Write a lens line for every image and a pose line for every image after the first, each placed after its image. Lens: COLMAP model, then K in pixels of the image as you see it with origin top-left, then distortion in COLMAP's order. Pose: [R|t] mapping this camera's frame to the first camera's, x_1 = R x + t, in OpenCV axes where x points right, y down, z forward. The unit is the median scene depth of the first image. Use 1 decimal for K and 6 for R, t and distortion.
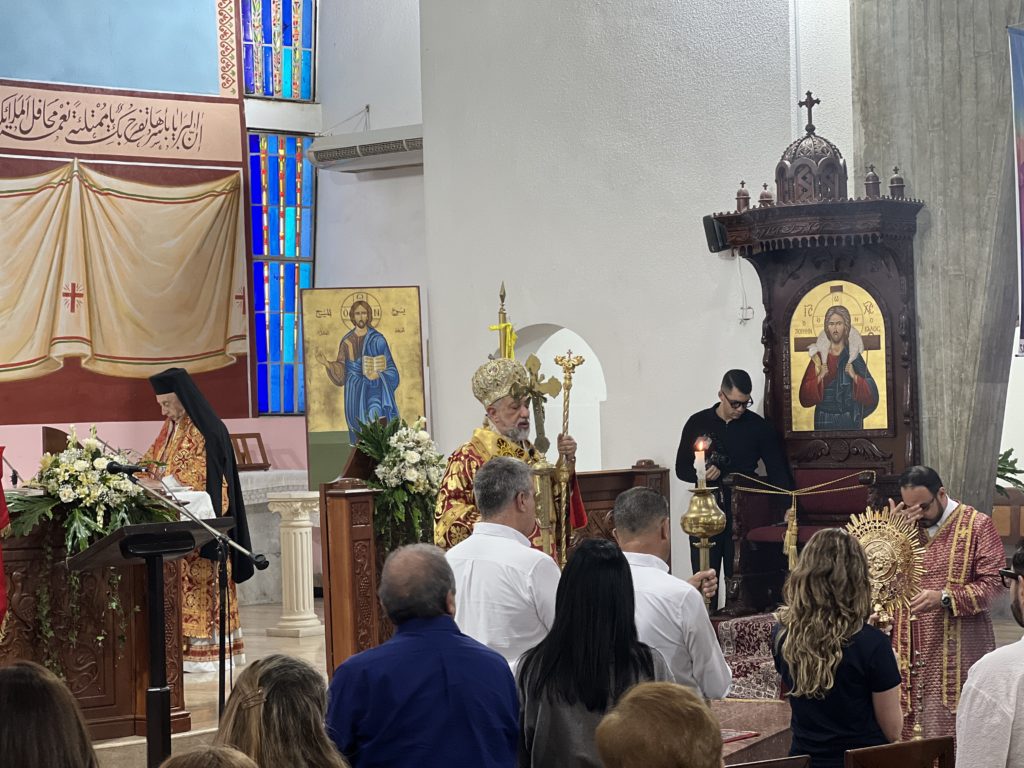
lens RADIAL K [[2334.7, 0, 472.9], [0, 2334.7, 378.5], [0, 0, 1]] dist [0.237643, 0.000000]
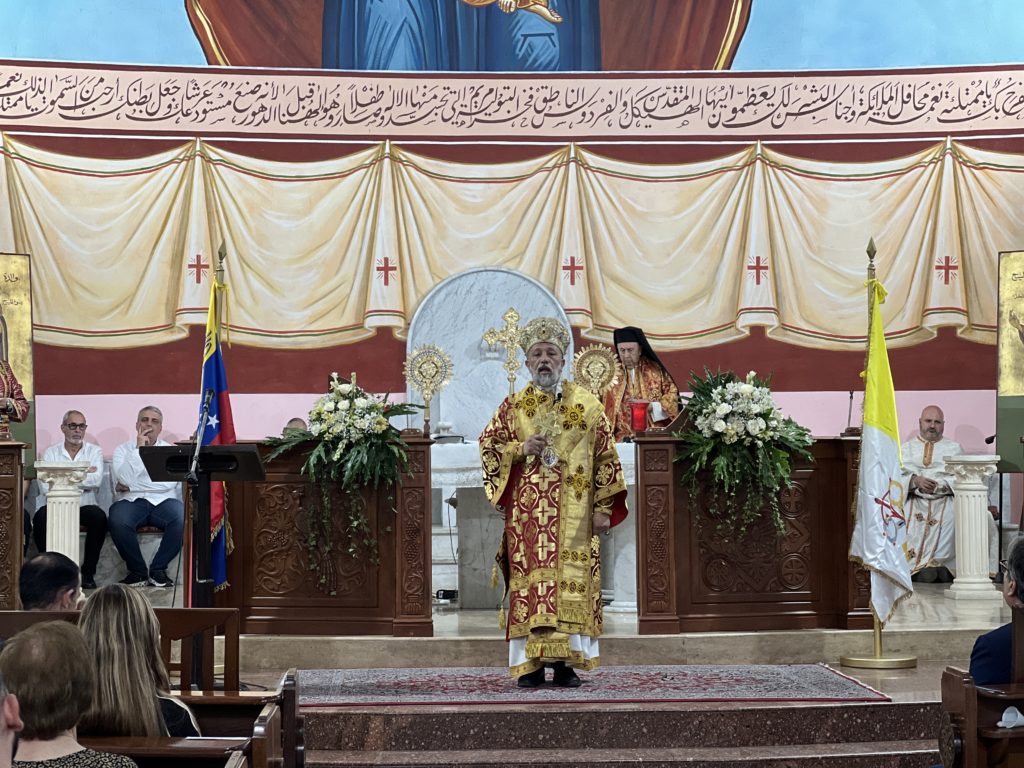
lens RADIAL K [[2334.7, 0, 517.1], [0, 2334.7, 343.9], [0, 0, 1]] dist [0.237643, 0.000000]
pose [[0.667323, -0.012402, -0.744665, 0.481807], [0.001496, 0.999882, -0.015311, 0.014119], [0.744767, 0.009104, 0.667263, 0.161895]]
